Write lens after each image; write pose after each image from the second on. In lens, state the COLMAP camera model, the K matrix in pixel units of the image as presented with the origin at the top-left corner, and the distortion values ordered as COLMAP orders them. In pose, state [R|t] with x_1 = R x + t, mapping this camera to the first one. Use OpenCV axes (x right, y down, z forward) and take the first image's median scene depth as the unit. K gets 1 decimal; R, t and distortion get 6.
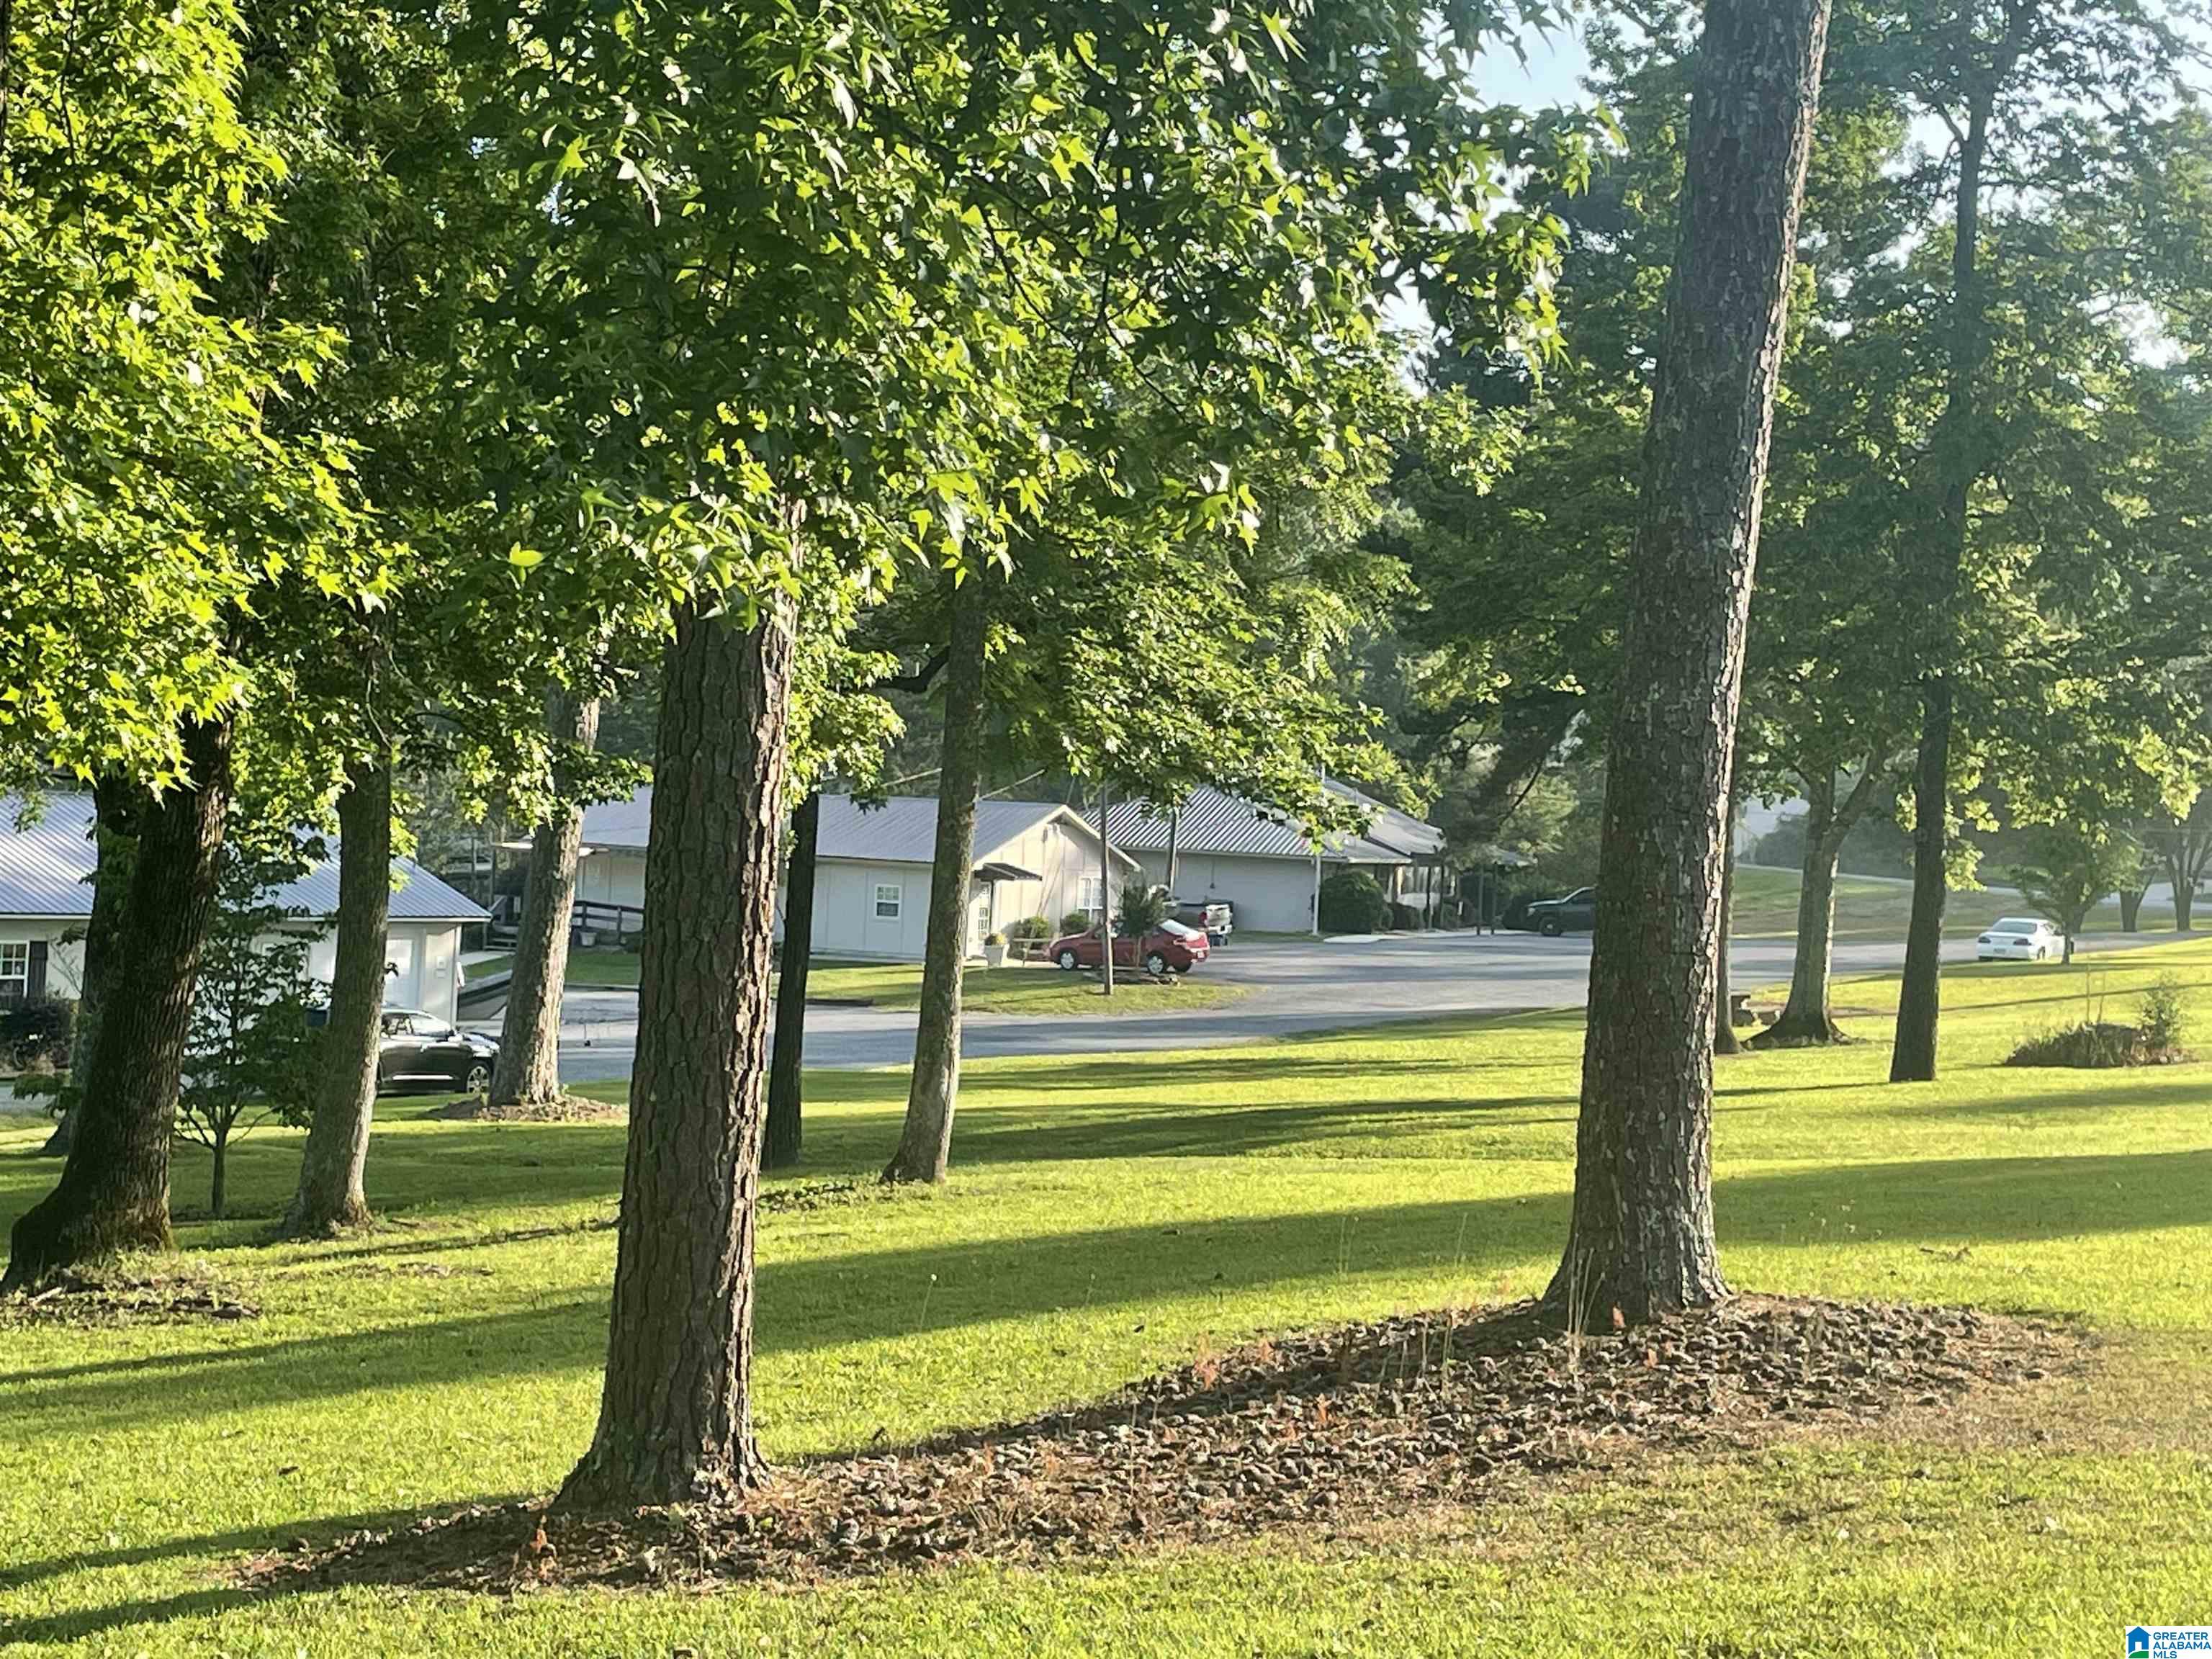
lens RADIAL K [[4161.3, 0, 1106.0], [0, 4161.3, 829.5], [0, 0, 1]] dist [0.161876, -0.087647]
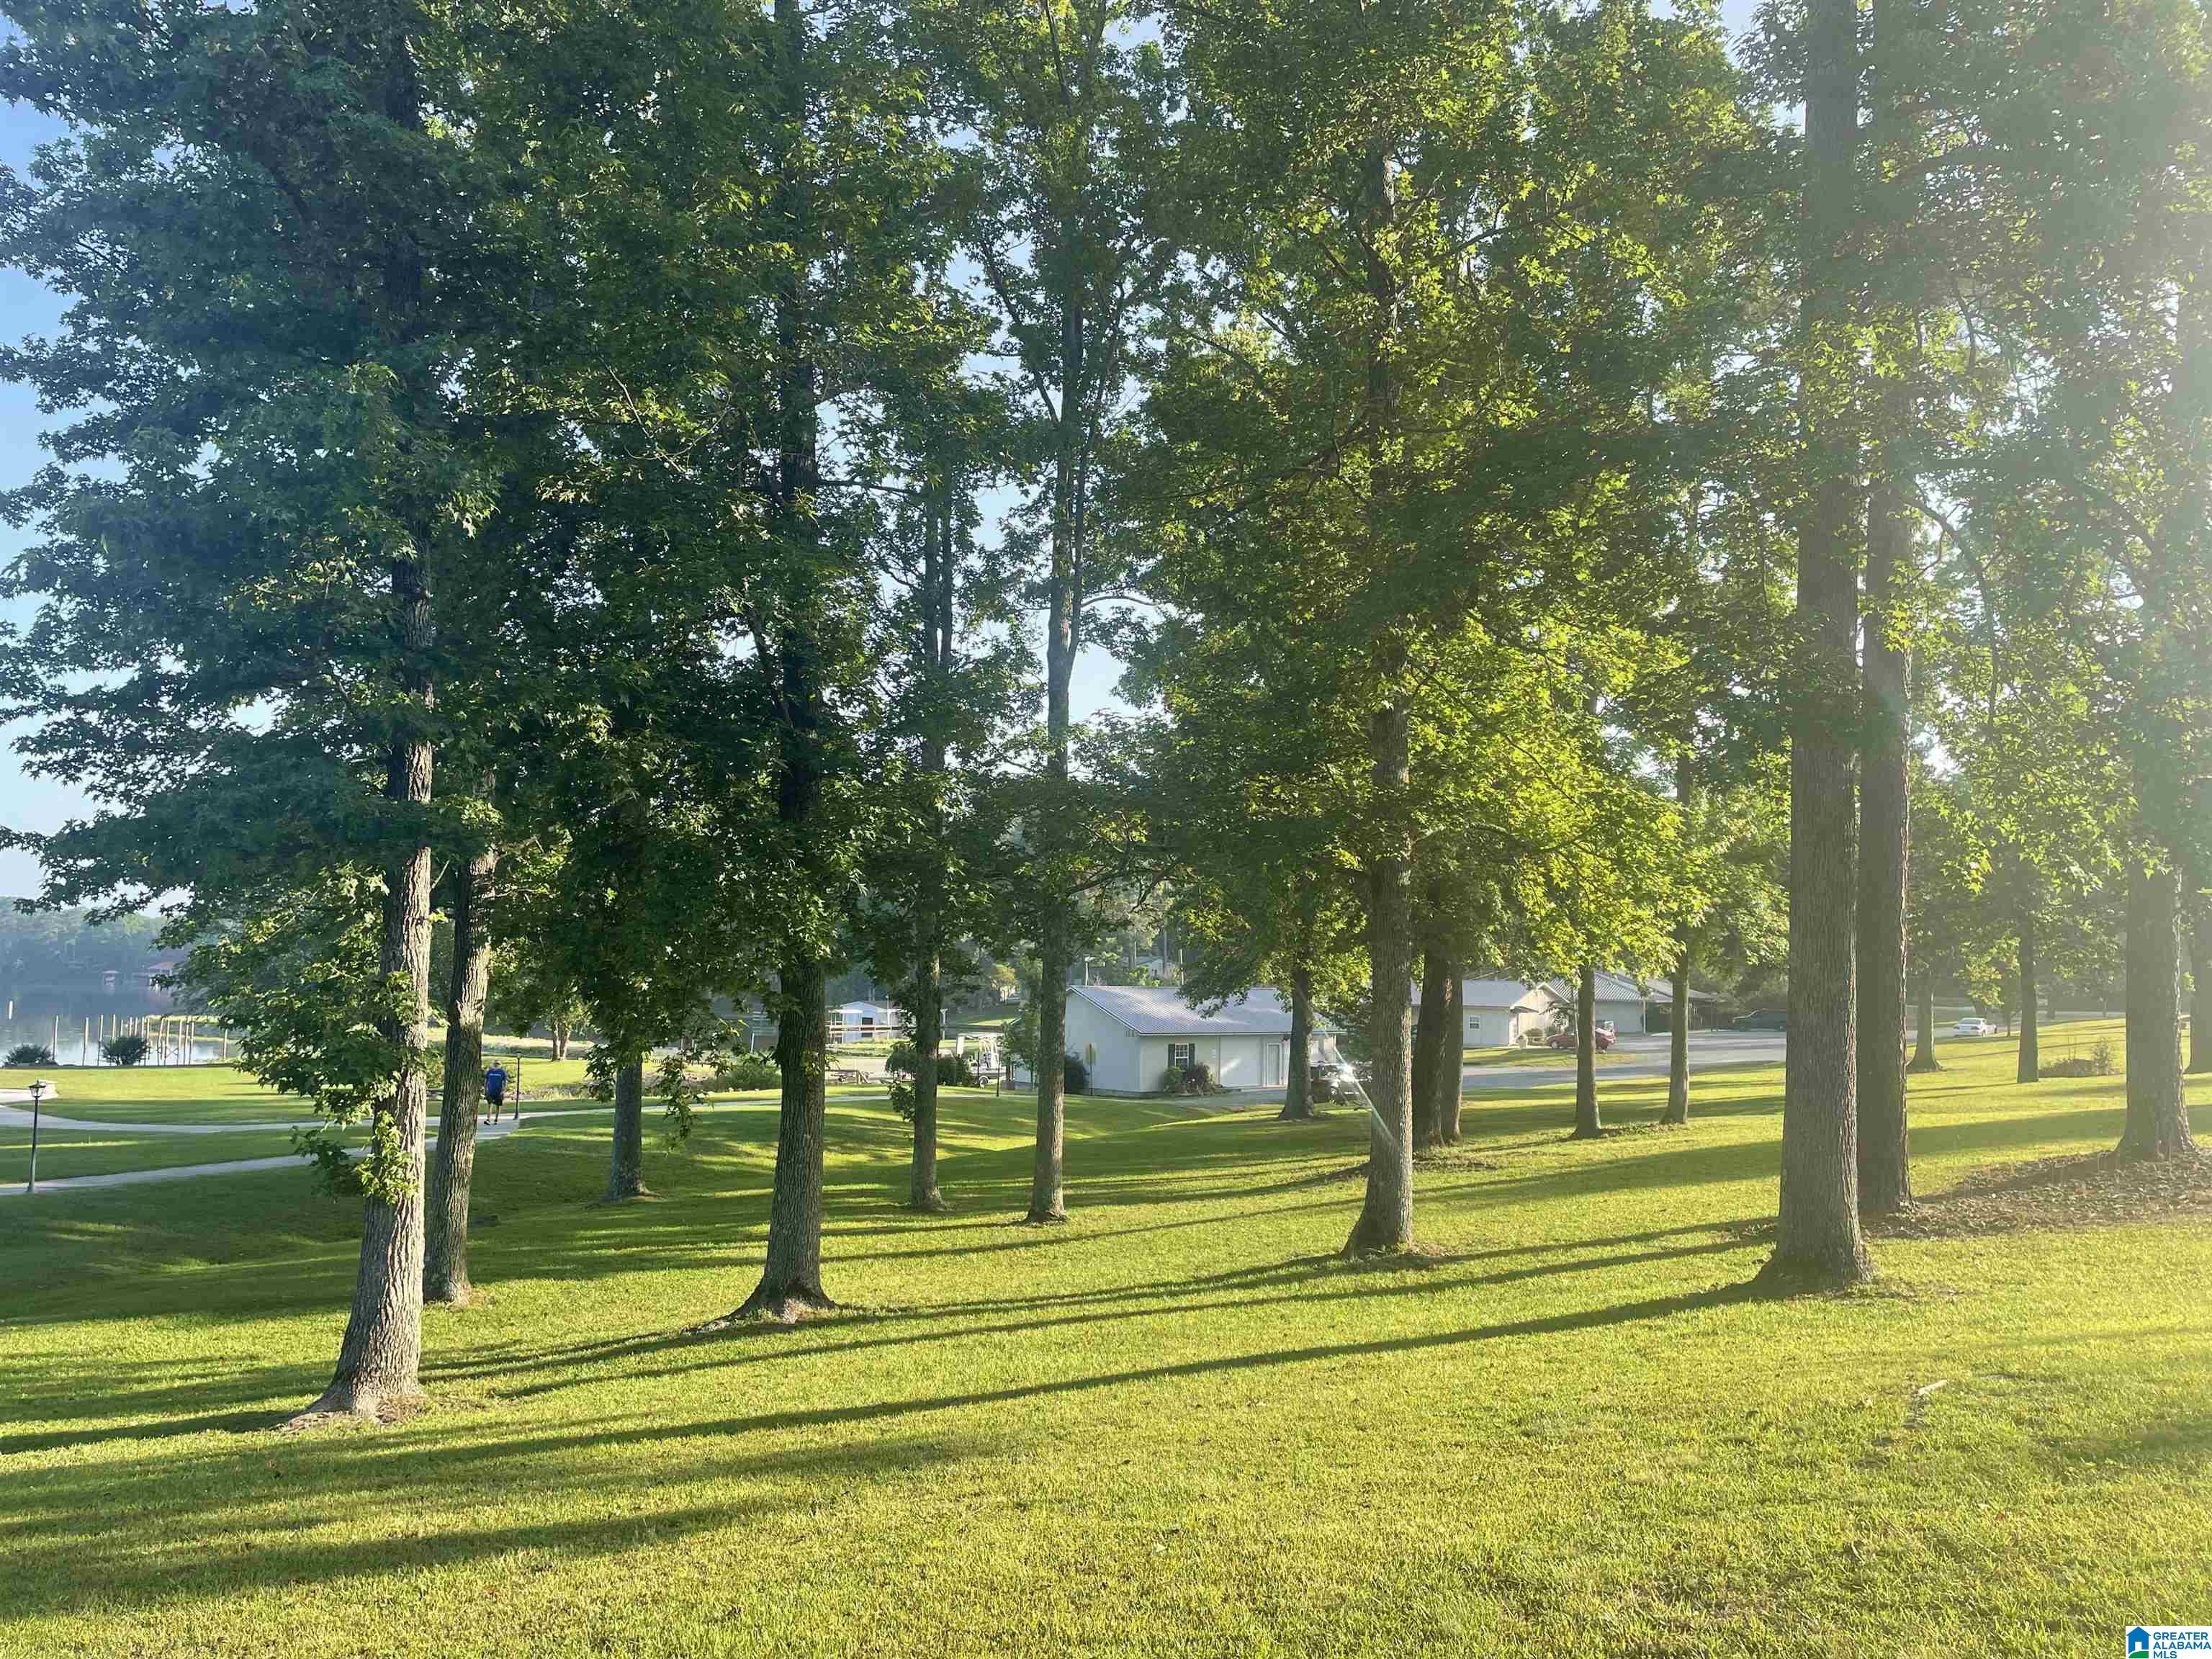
lens RADIAL K [[1644.2, 0, 1106.0], [0, 1644.2, 829.5], [0, 0, 1]] dist [-0.039453, 0.000812]
pose [[0.963742, -0.051142, -0.261888, -0.110607], [0.024279, 0.994196, -0.104805, 0.000105], [0.265728, 0.094646, 0.959391, -0.088437]]
